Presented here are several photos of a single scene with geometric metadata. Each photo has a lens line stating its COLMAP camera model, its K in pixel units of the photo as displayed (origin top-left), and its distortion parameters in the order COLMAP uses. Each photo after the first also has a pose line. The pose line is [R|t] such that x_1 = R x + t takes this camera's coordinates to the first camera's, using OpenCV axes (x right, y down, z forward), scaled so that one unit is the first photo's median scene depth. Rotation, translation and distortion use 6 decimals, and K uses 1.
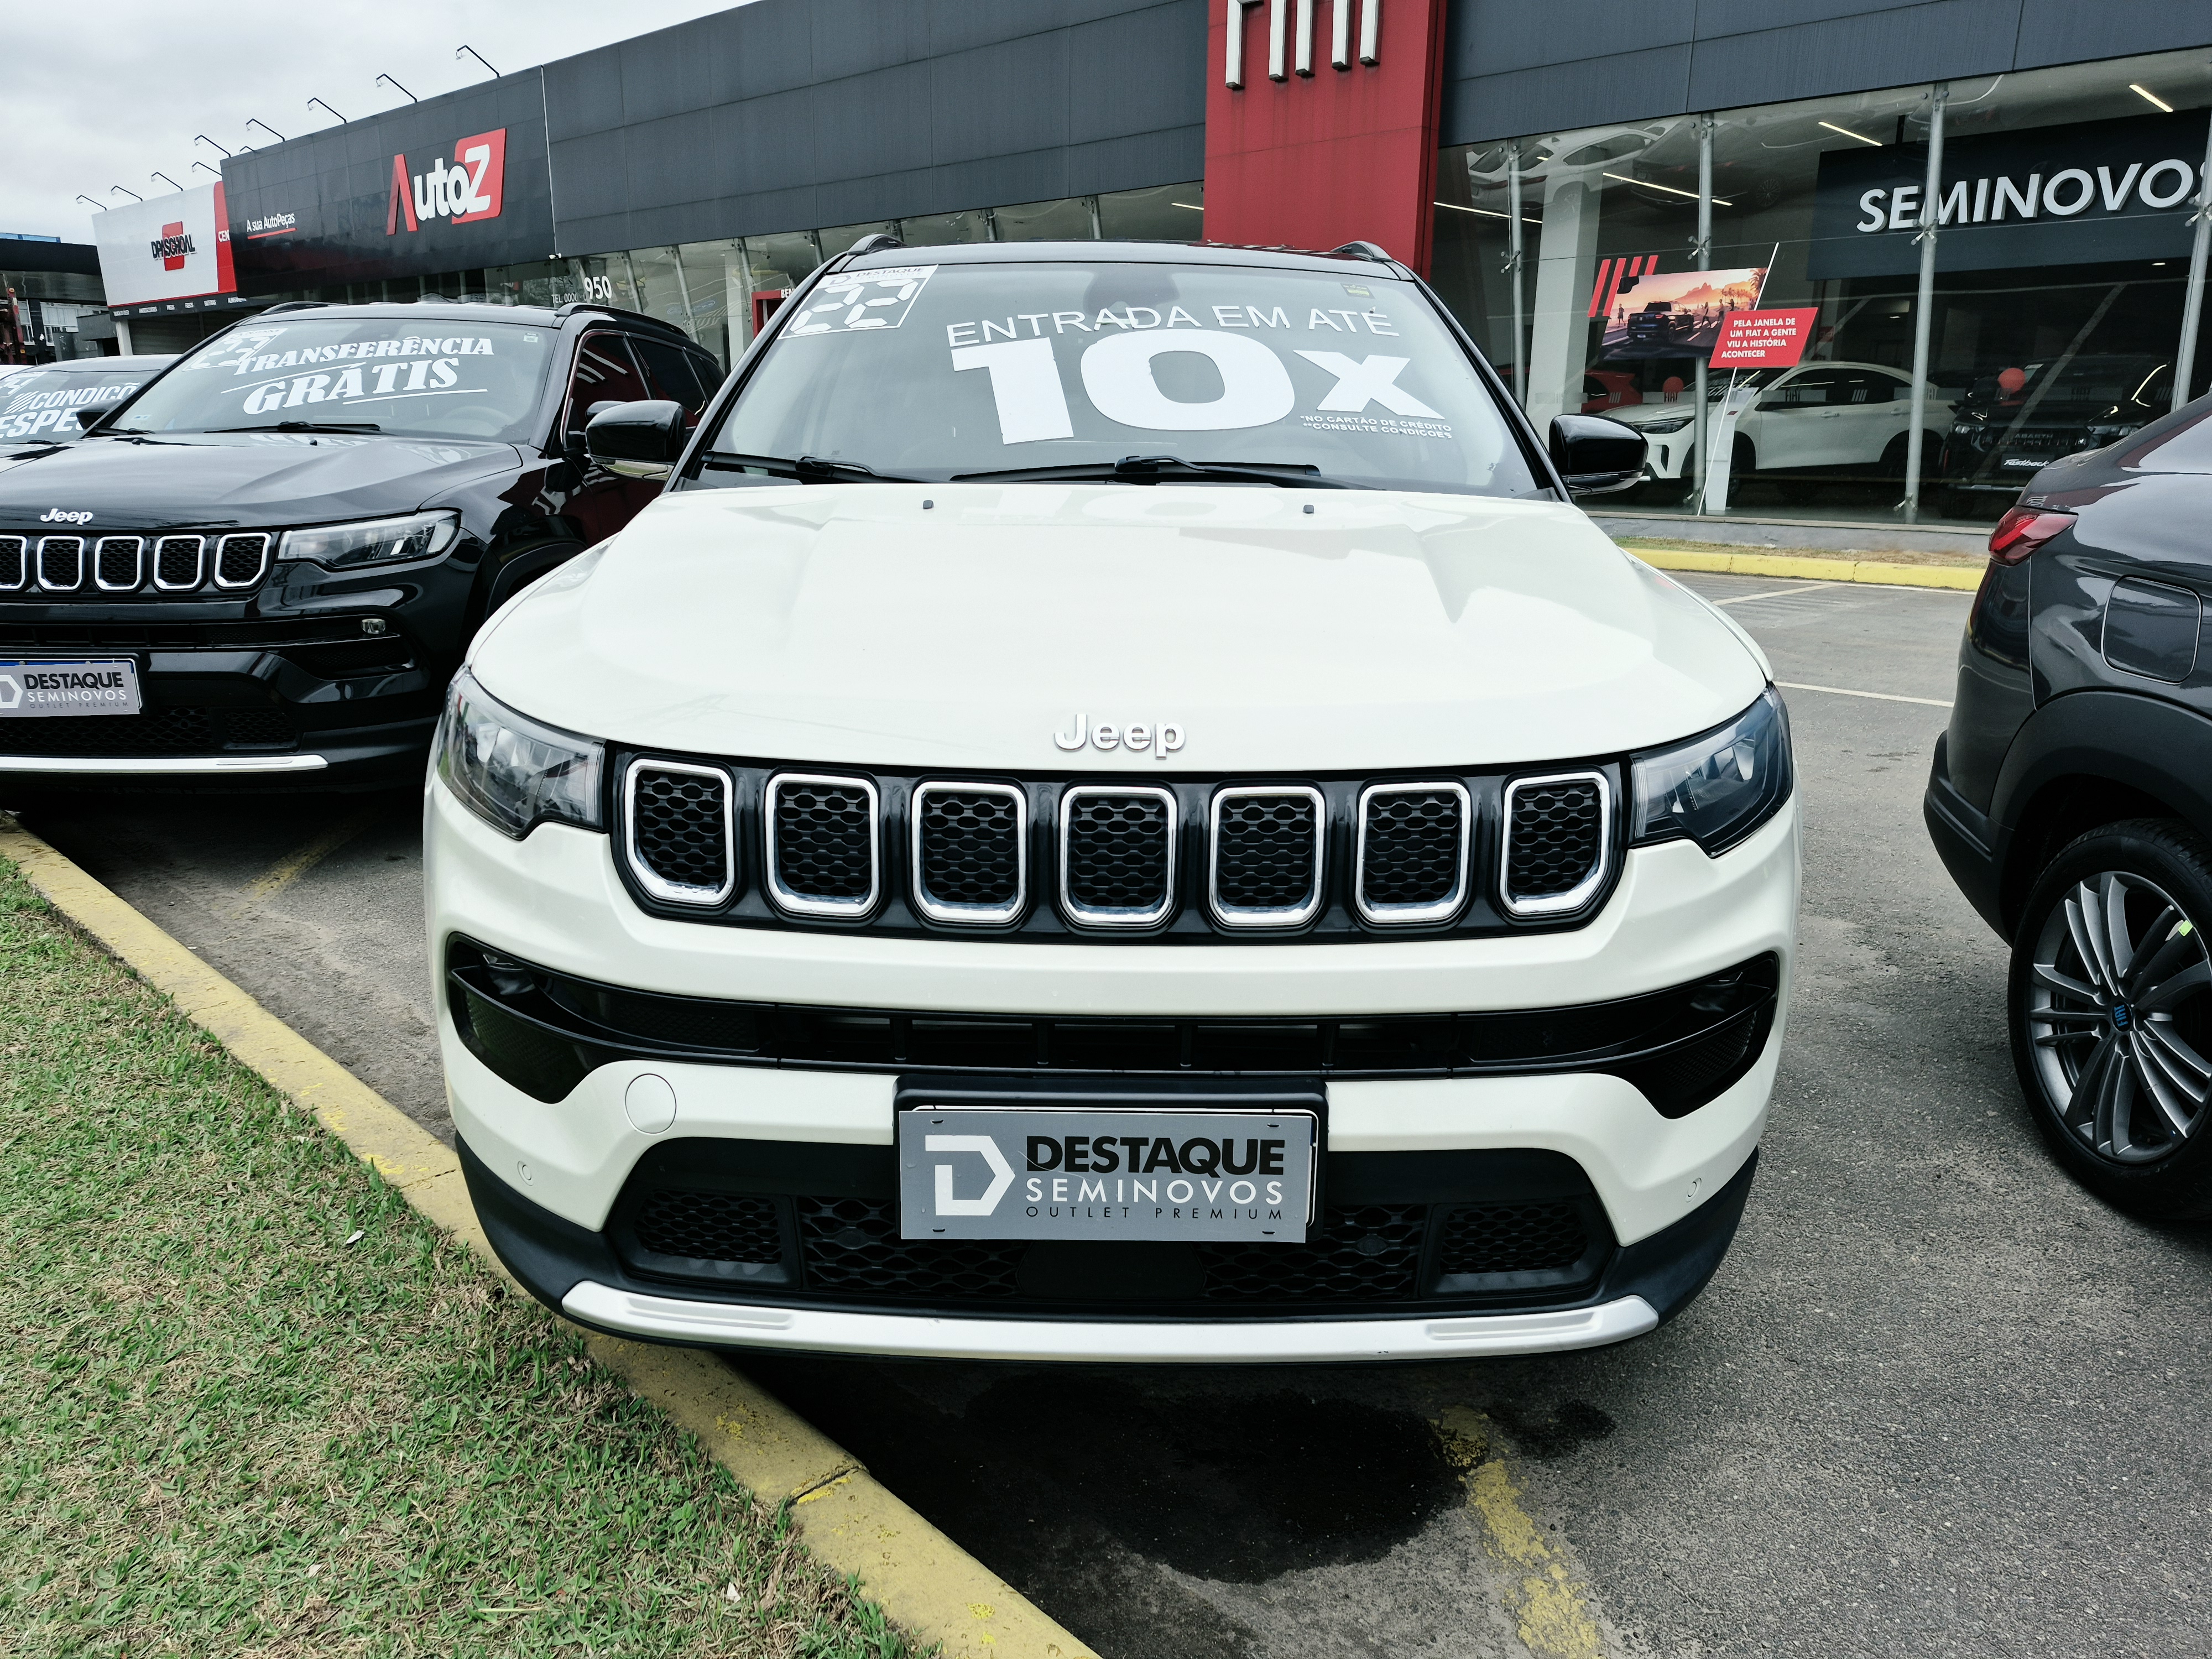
lens RADIAL K [[1537.9, 0, 1106.0], [0, 1537.9, 829.5], [0, 0, 1]] dist [0.064167, -0.060416]
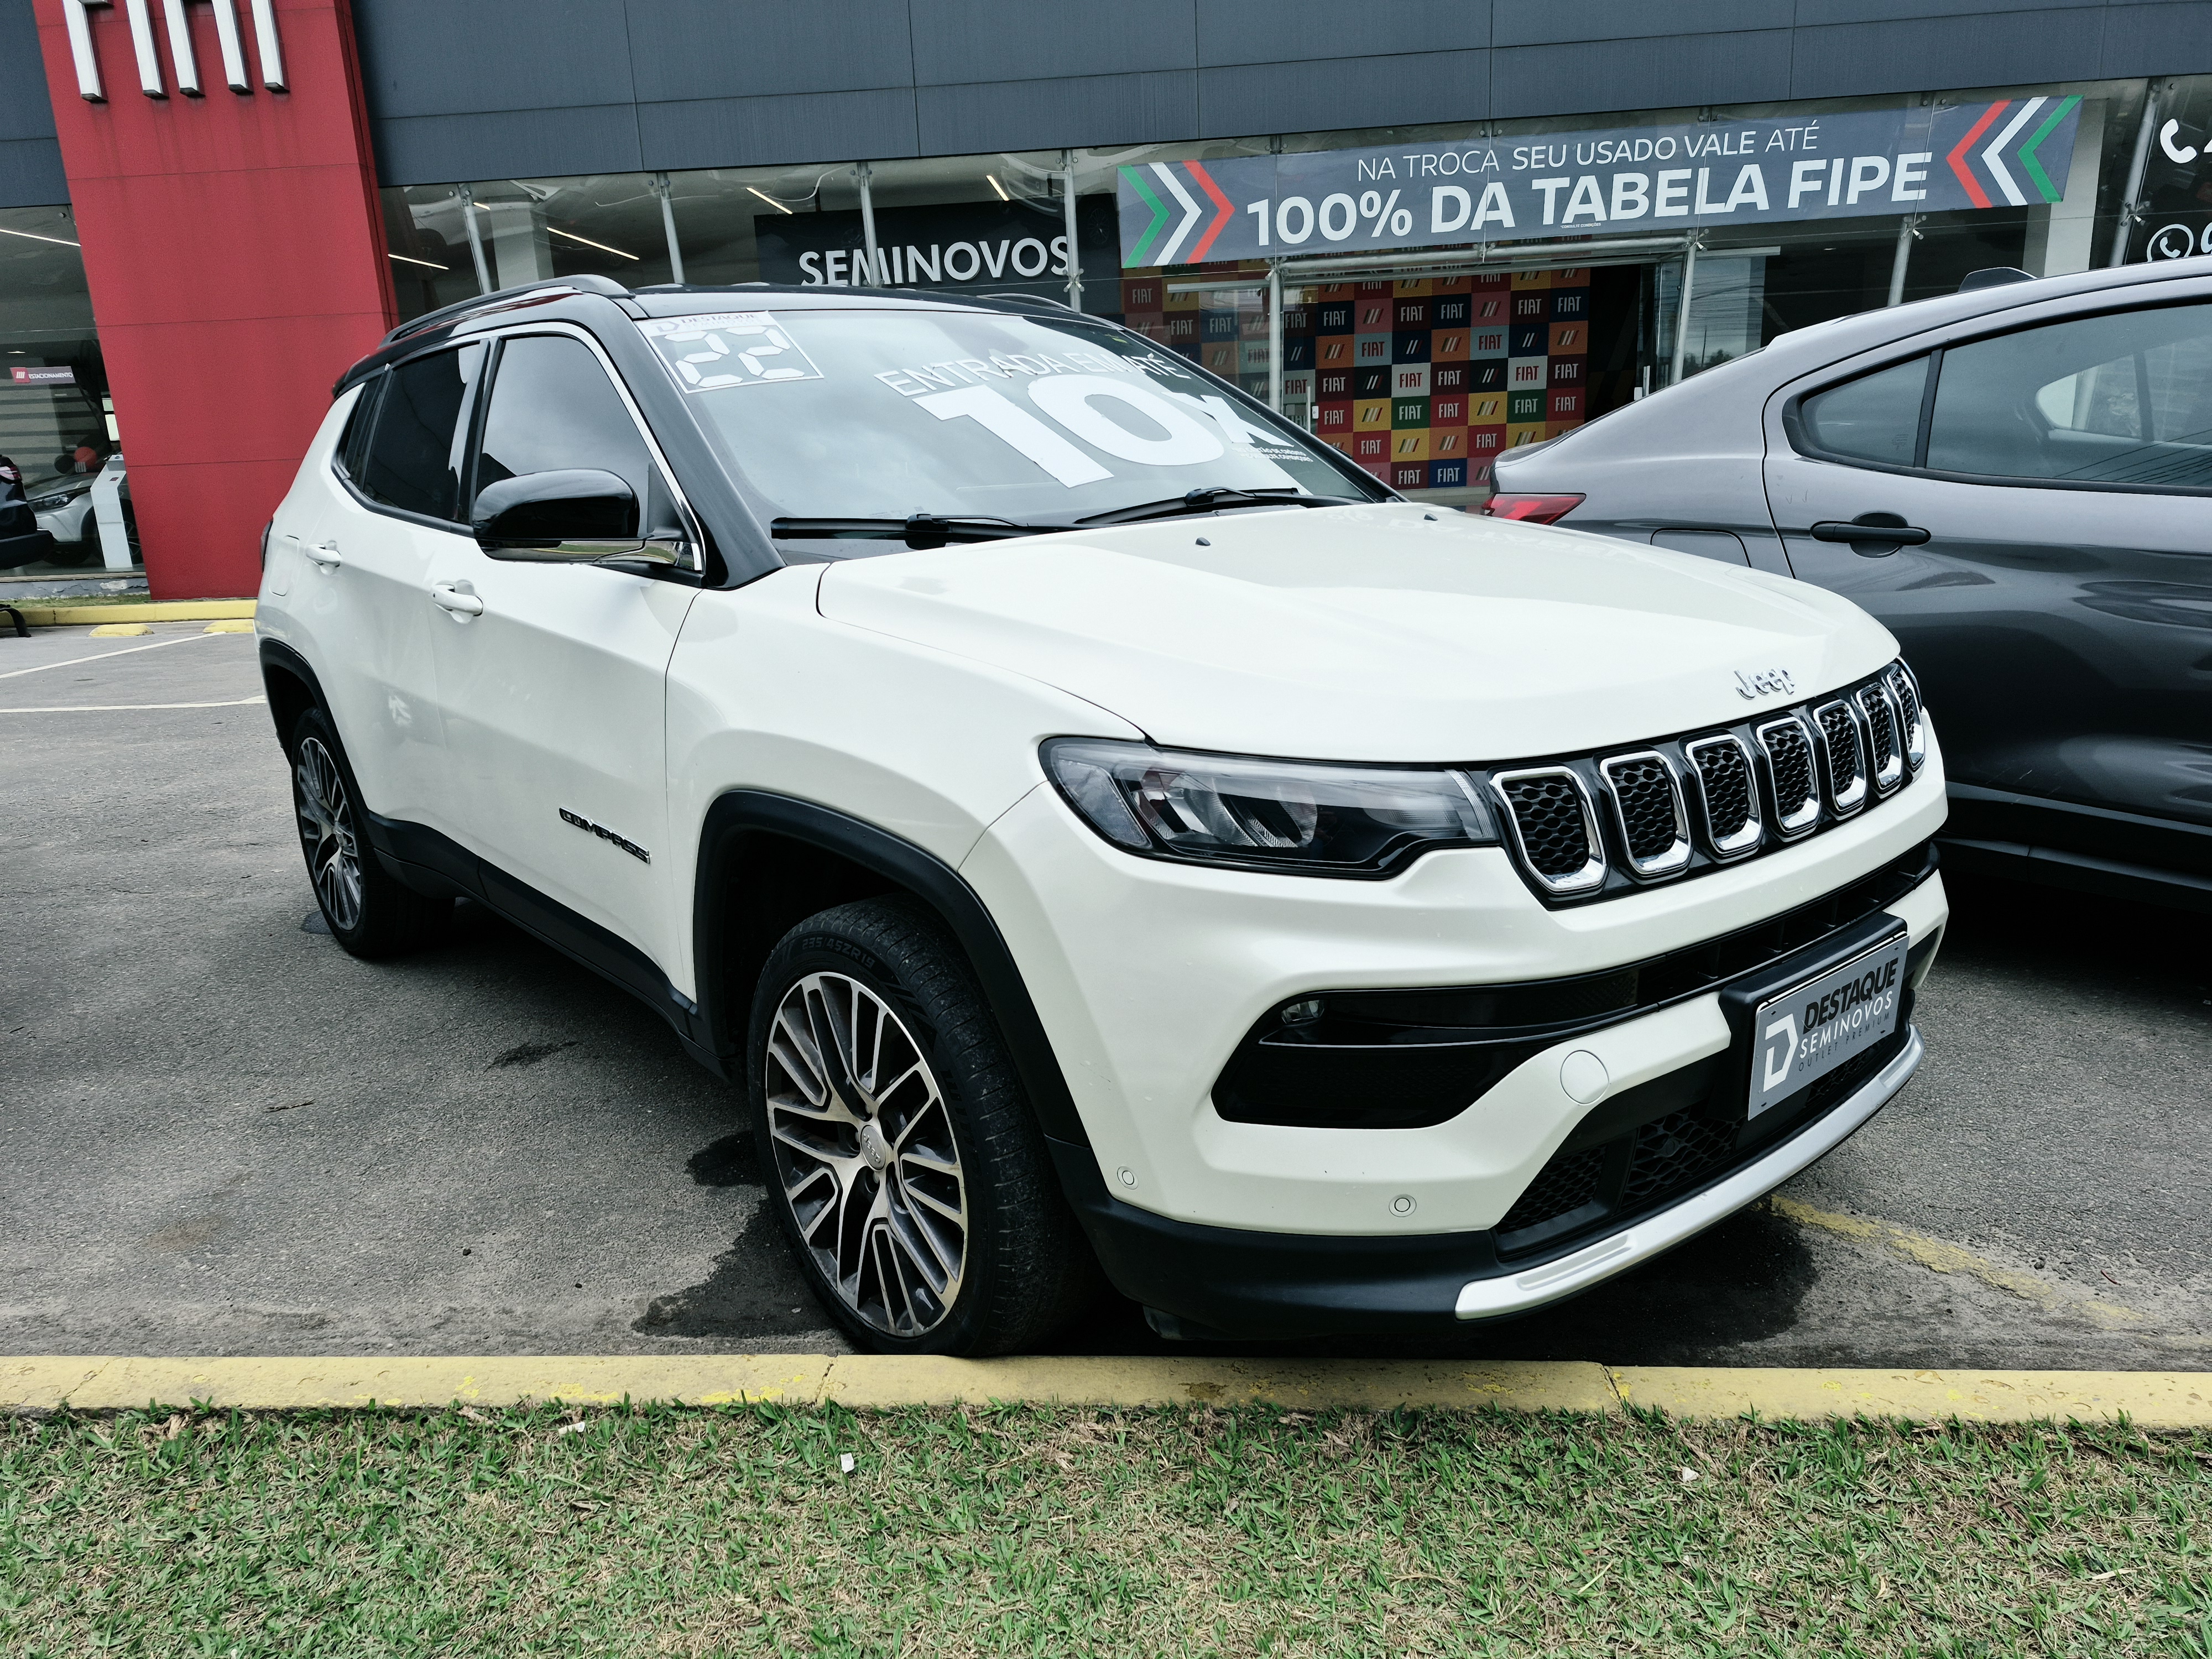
lens RADIAL K [[1541.3, 0, 1072.6], [0, 1541.3, 847.3], [0, 0, 1]] dist [0.021996, -0.002271]
pose [[0.763036, -0.204438, 0.613174, -0.895451], [0.214385, 0.975008, 0.058295, -0.091609], [-0.609767, 0.086974, 0.787794, 0.256505]]
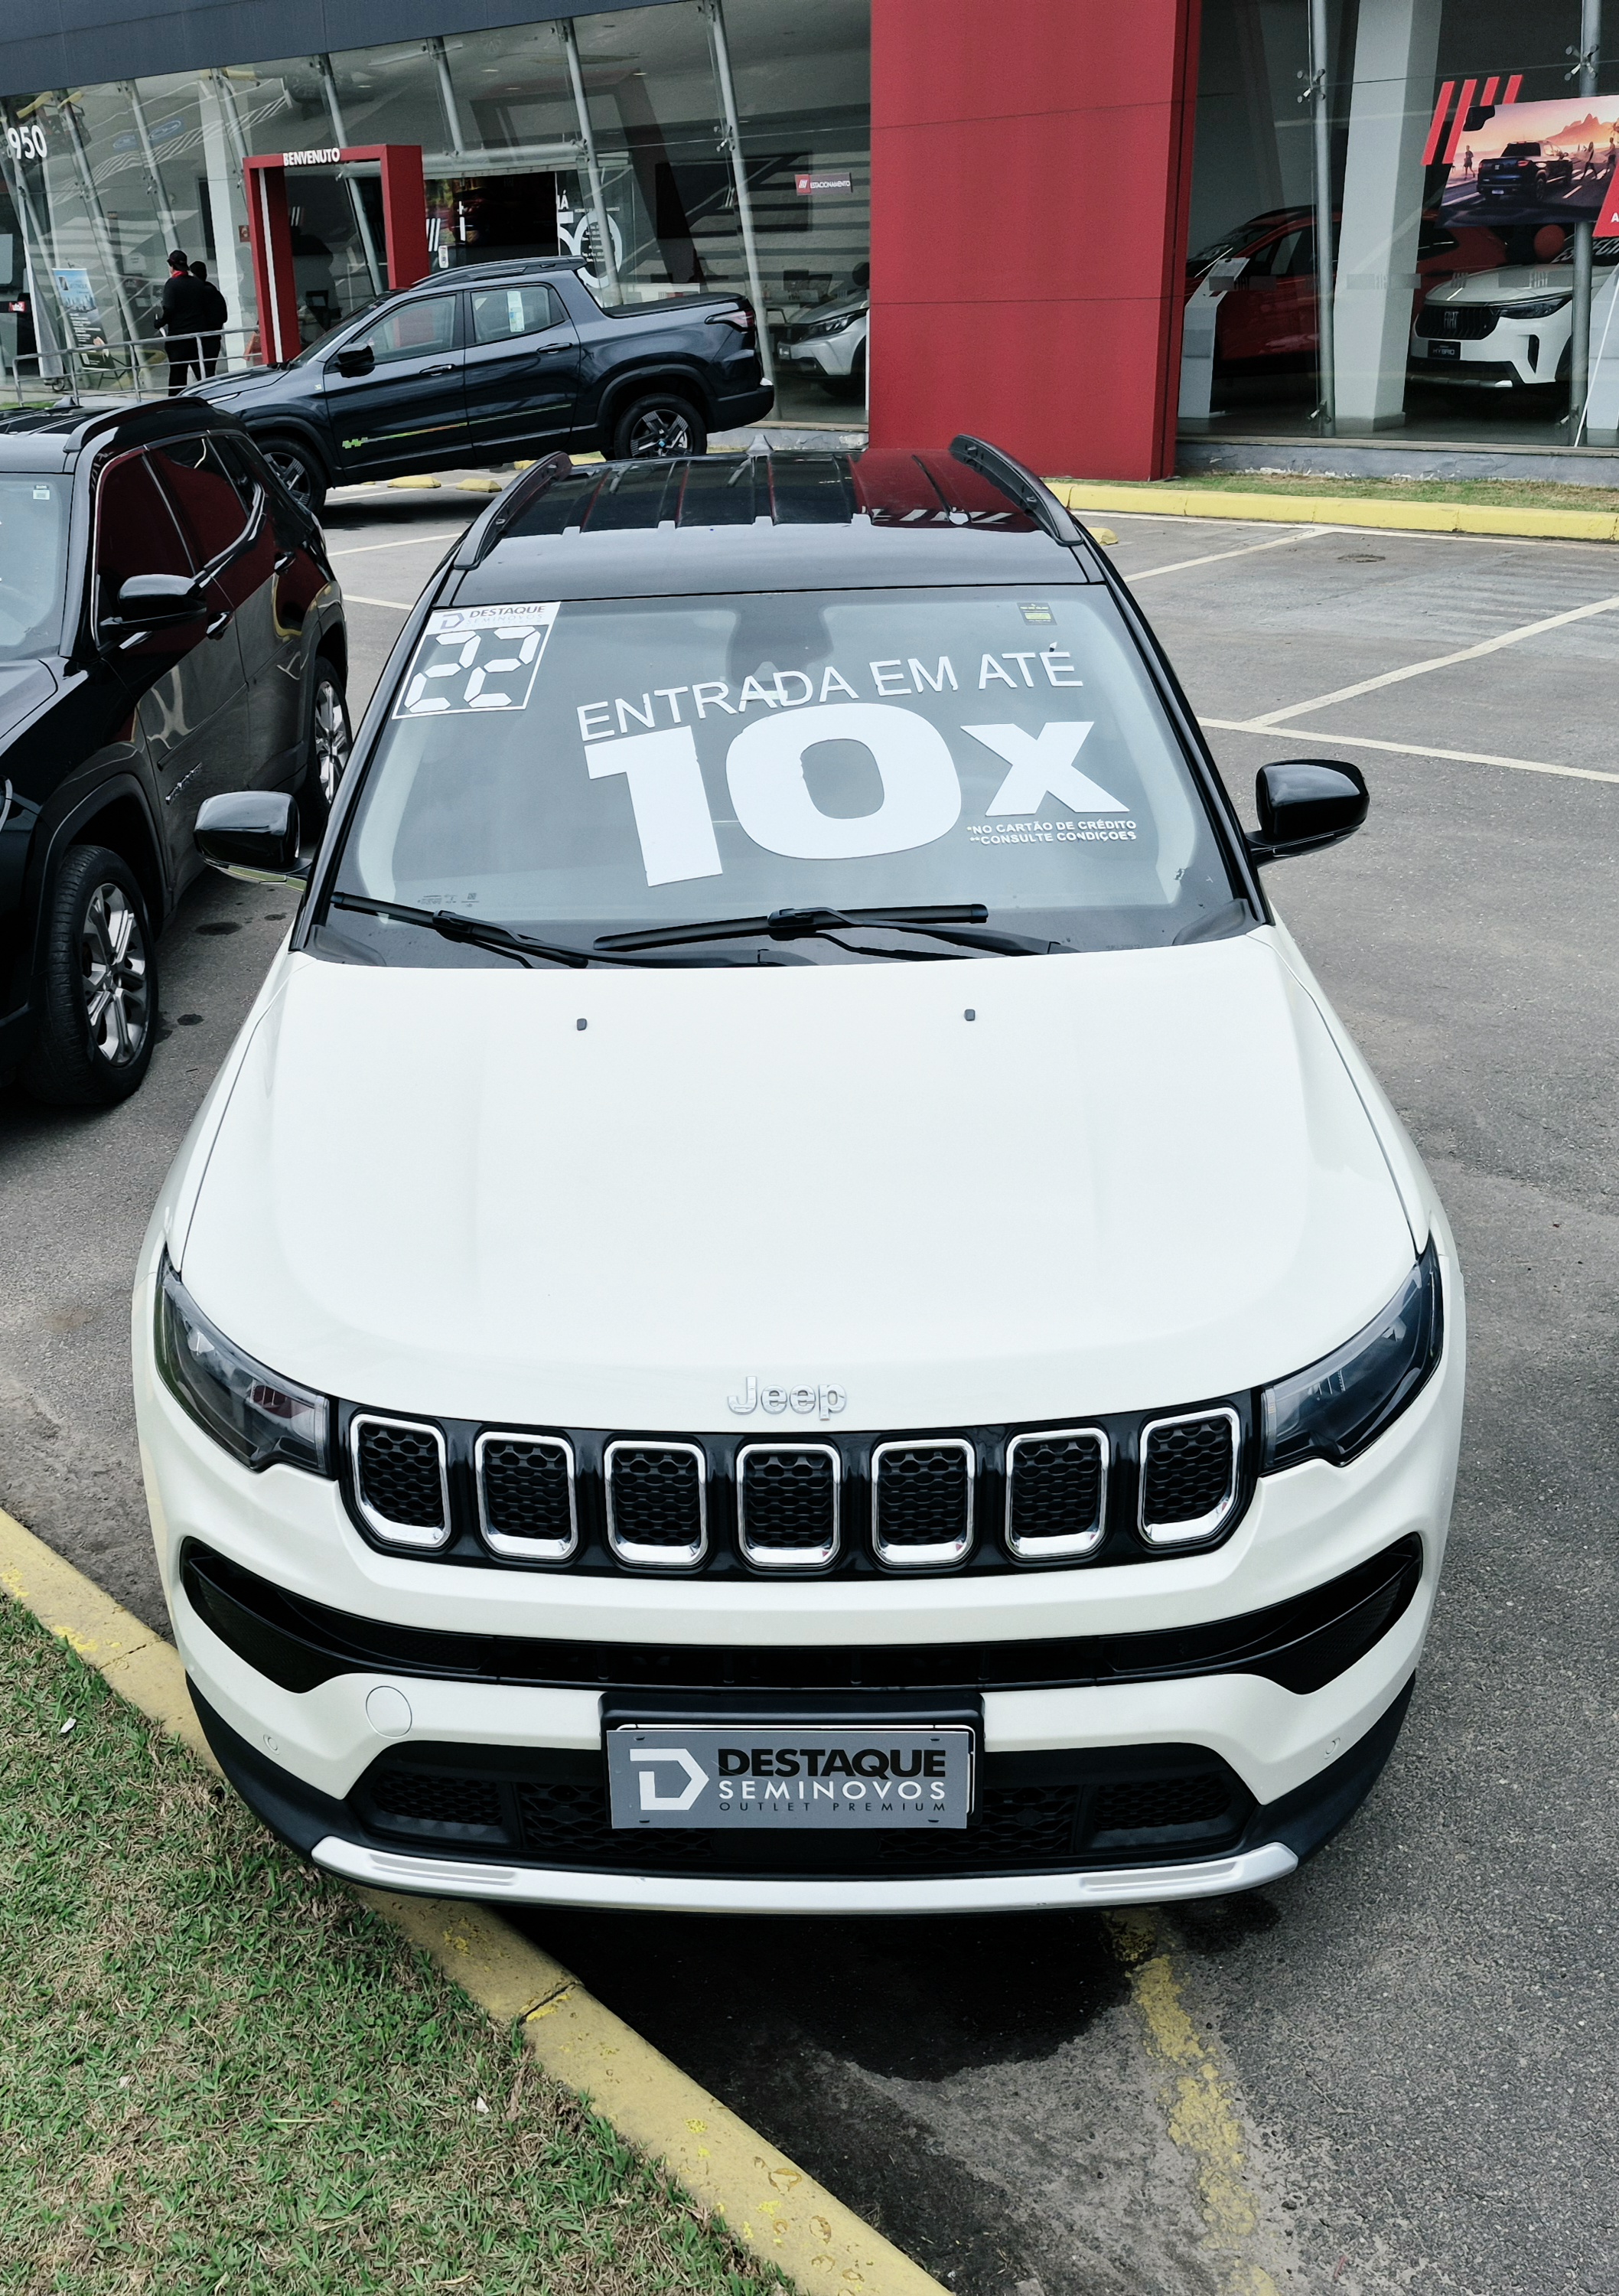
lens RADIAL K [[2113.7, 0, 617.2], [0, 2113.7, 1133.0], [0, 0, 1]] dist [0.076077, -0.071468]
pose [[0.996877, -0.034103, -0.071230, 0.001294], [0.044119, 0.988573, 0.144144, -0.347470], [0.065500, -0.146837, 0.986990, -0.358296]]
